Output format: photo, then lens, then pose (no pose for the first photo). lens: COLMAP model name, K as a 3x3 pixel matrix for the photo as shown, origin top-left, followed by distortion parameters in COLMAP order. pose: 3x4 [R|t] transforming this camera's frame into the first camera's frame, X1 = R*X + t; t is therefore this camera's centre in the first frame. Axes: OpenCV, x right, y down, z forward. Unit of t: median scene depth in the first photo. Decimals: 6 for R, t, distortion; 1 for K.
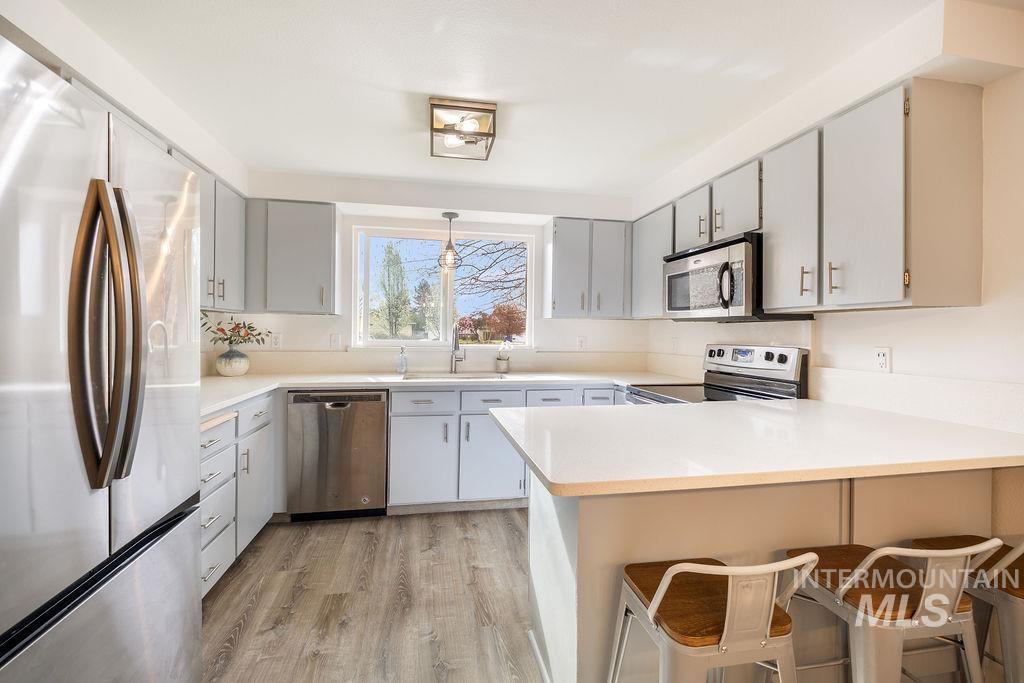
lens RADIAL K [[433.7, 0, 509.3], [0, 433.7, 344.0], [0, 0, 1]] dist [0.000357, 0.000053]
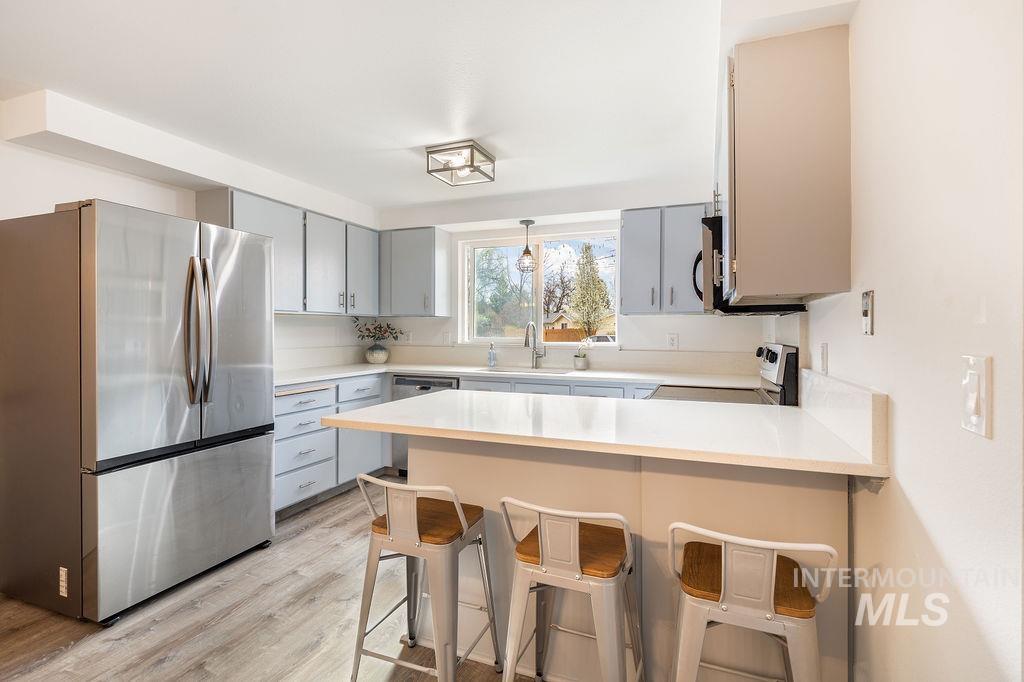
lens RADIAL K [[491.7, 0, 515.9], [0, 491.7, 347.4], [0, 0, 1]] dist [0.022181, -0.000090]
pose [[0.848912, 0.011137, -0.528418, 0.547338], [-0.009330, 0.999938, 0.006087, 0.010054], [0.528453, -0.000238, 0.848963, -0.069629]]
